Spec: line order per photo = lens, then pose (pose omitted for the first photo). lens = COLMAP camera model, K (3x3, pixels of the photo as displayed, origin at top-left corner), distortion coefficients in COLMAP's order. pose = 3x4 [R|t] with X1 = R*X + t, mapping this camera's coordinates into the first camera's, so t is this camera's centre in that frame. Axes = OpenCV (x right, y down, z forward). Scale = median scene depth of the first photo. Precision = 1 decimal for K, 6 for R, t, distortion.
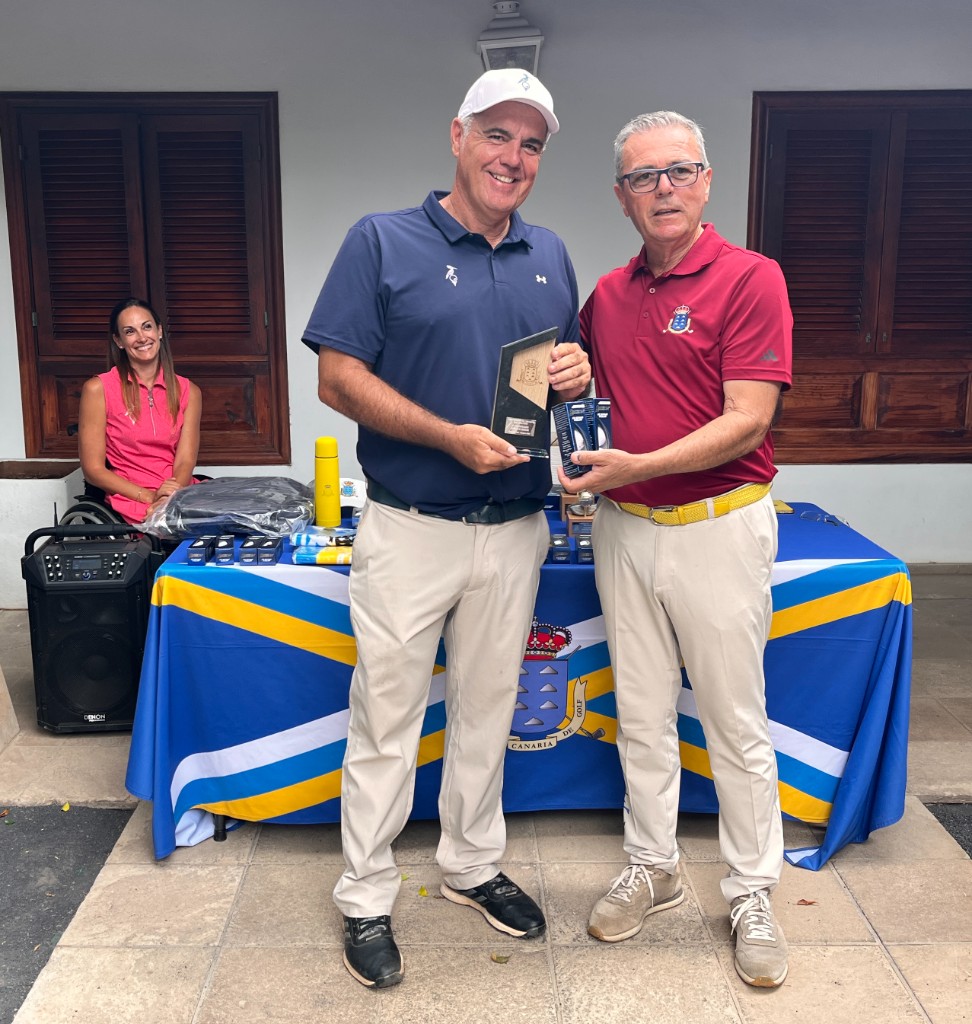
lens RADIAL K [[1152.1, 0, 463.4], [0, 1152.1, 490.5], [0, 0, 1]] dist [0.016634, 0.030820]
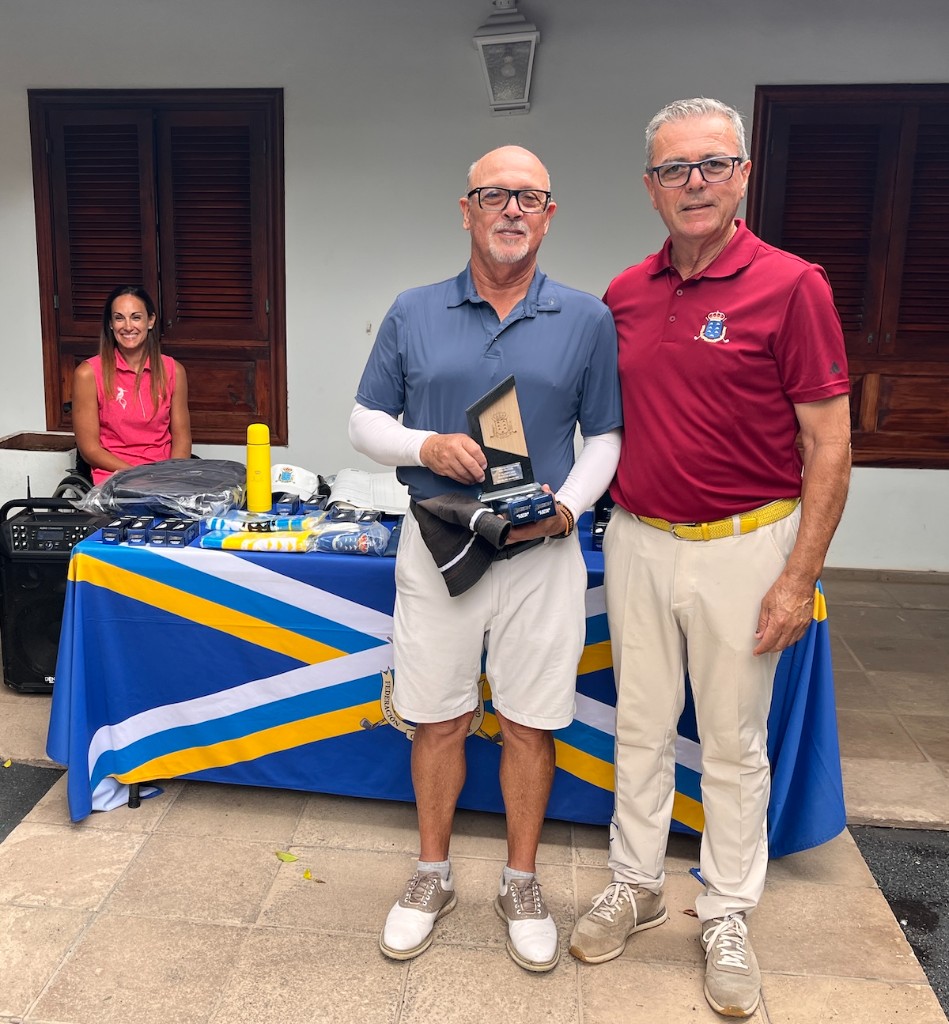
lens RADIAL K [[1099.1, 0, 411.9], [0, 1099.1, 478.3], [0, 0, 1]] dist [0.030870, 0.000818]
pose [[0.991202, 0.040829, -0.125906, 0.129170], [-0.039666, 0.999144, 0.011733, -0.013840], [0.126277, -0.006636, 0.991973, 0.035767]]
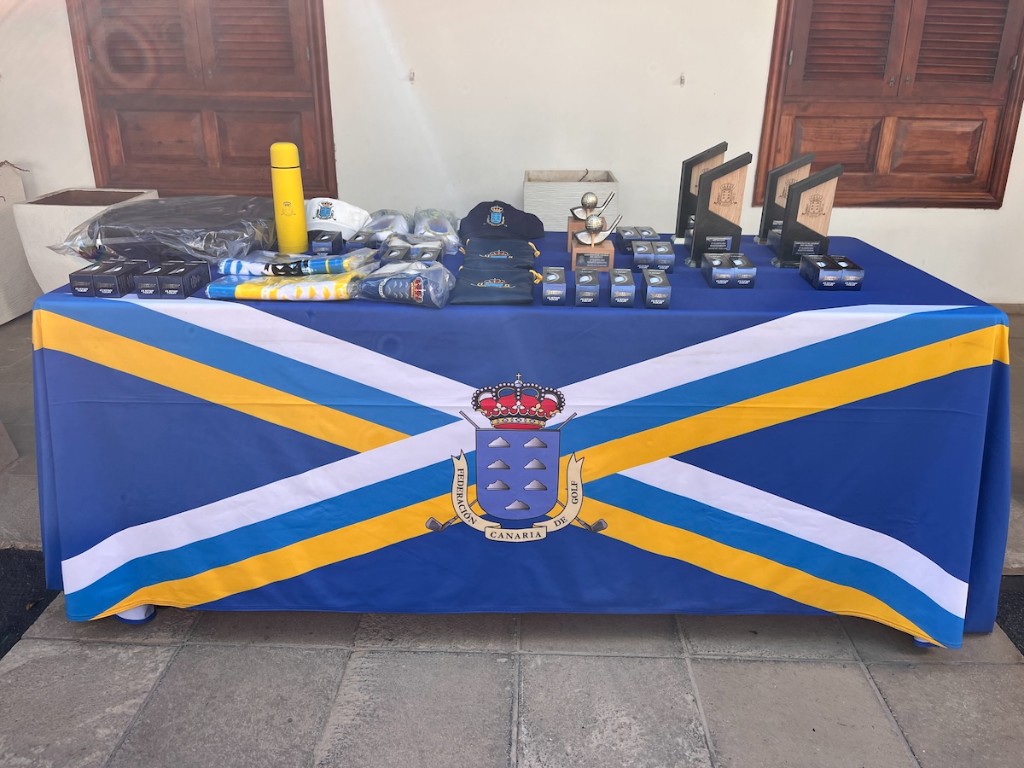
lens RADIAL K [[759.9, 0, 512.0], [0, 759.9, 384.0], [0, 0, 1]] dist [0.001705, -0.005303]
pose [[0.999138, 0.024867, -0.033250, 0.060852], [-0.018197, 0.982067, 0.187650, 0.016771], [0.037320, -0.186883, 0.981673, 0.397124]]
